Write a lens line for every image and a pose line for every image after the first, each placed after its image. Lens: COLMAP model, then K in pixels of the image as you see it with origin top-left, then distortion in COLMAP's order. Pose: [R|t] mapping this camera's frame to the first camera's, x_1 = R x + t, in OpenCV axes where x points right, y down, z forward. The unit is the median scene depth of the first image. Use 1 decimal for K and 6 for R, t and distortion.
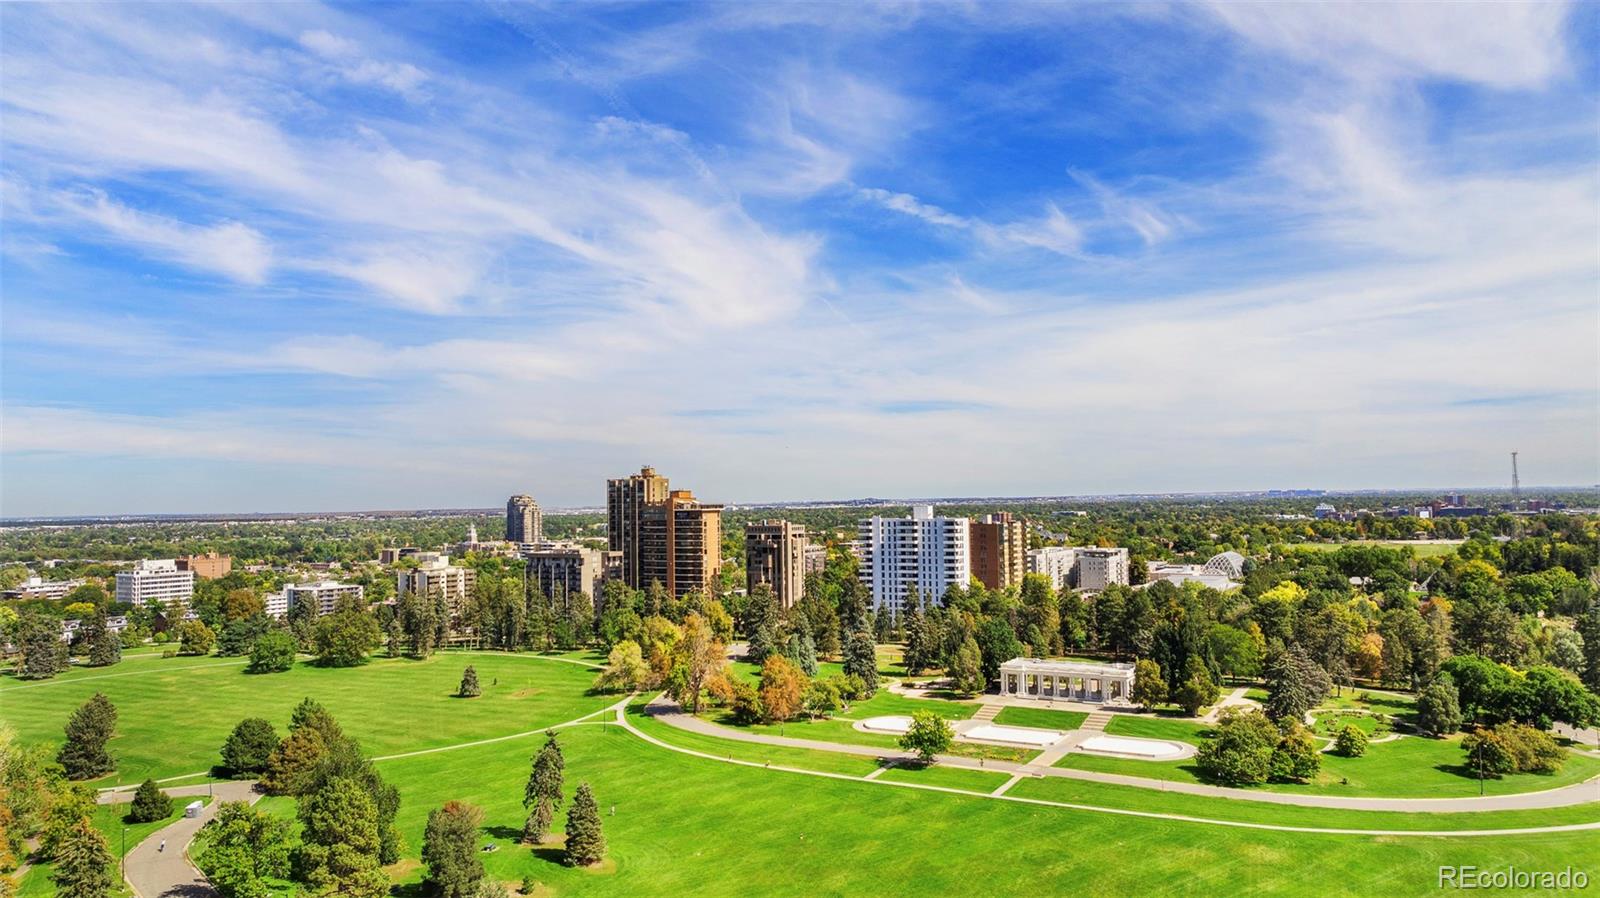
lens RADIAL K [[1107.4, 0, 800.0], [0, 1107.4, 449.0], [0, 0, 1]] dist [-0.012474, 0.003483]
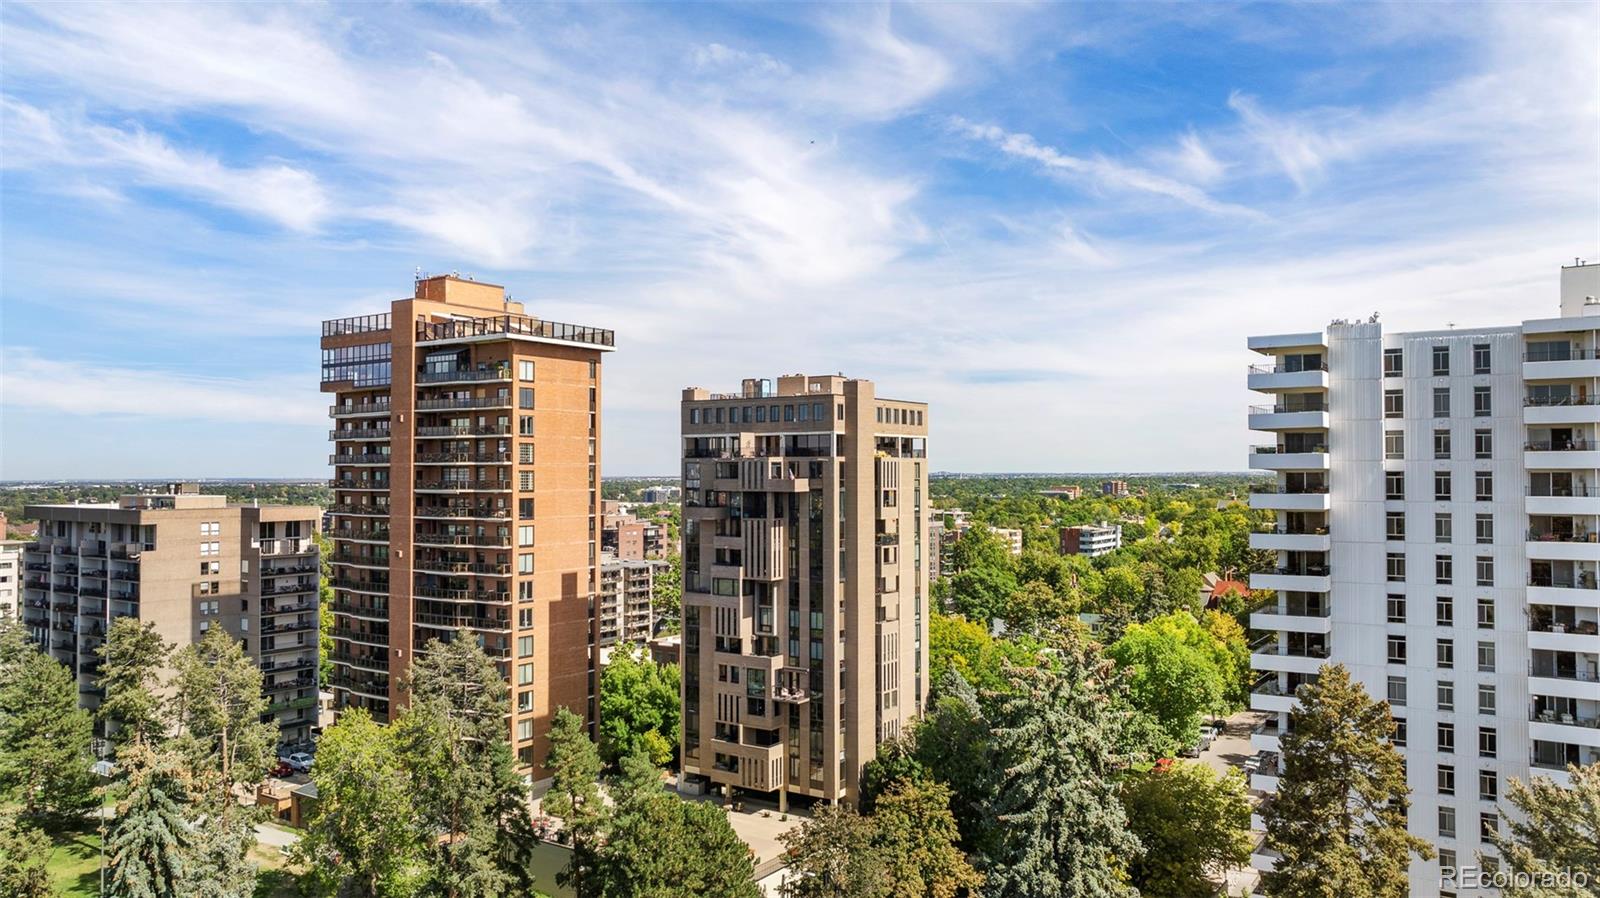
lens RADIAL K [[1107.4, 0, 800.0], [0, 1107.4, 449.0], [0, 0, 1]] dist [-0.012474, 0.003483]
pose [[0.996160, 0.014672, -0.086312, -0.000649], [-0.013174, 0.999753, 0.017894, 0.014229], [0.086553, -0.016689, 0.996107, 0.145453]]
